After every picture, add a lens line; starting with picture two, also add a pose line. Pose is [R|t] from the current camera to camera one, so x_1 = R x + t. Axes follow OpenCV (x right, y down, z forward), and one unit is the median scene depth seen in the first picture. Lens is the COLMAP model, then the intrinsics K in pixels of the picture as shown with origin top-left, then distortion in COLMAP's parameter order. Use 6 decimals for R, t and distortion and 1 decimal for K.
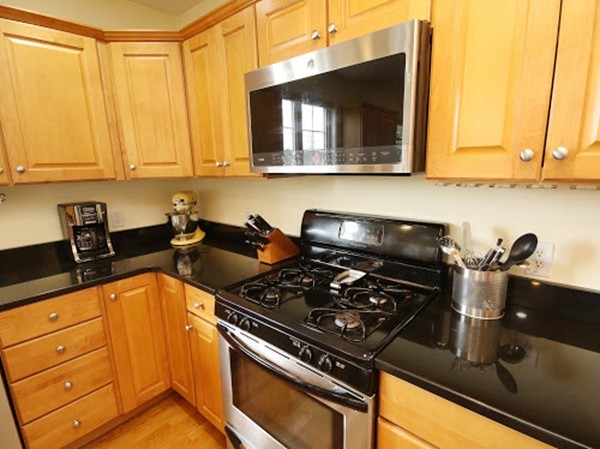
lens RADIAL K [[314.2, 0, 294.7], [0, 314.2, 225.0], [0, 0, 1]] dist [-0.000377, -0.000281]
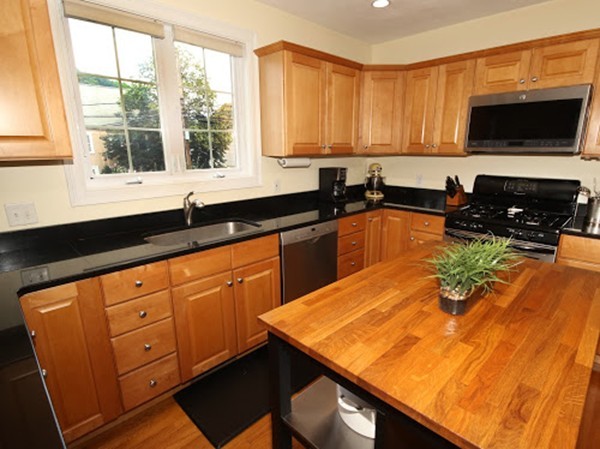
lens RADIAL K [[334.4, 0, 306.6], [0, 334.4, 225.0], [0, 0, 1]] dist [0.005900, 0.002634]
pose [[0.998614, 0.040591, -0.033502, -0.800908], [-0.039899, 0.998982, 0.021065, 0.214416], [0.034323, -0.019699, 0.999217, -0.808294]]
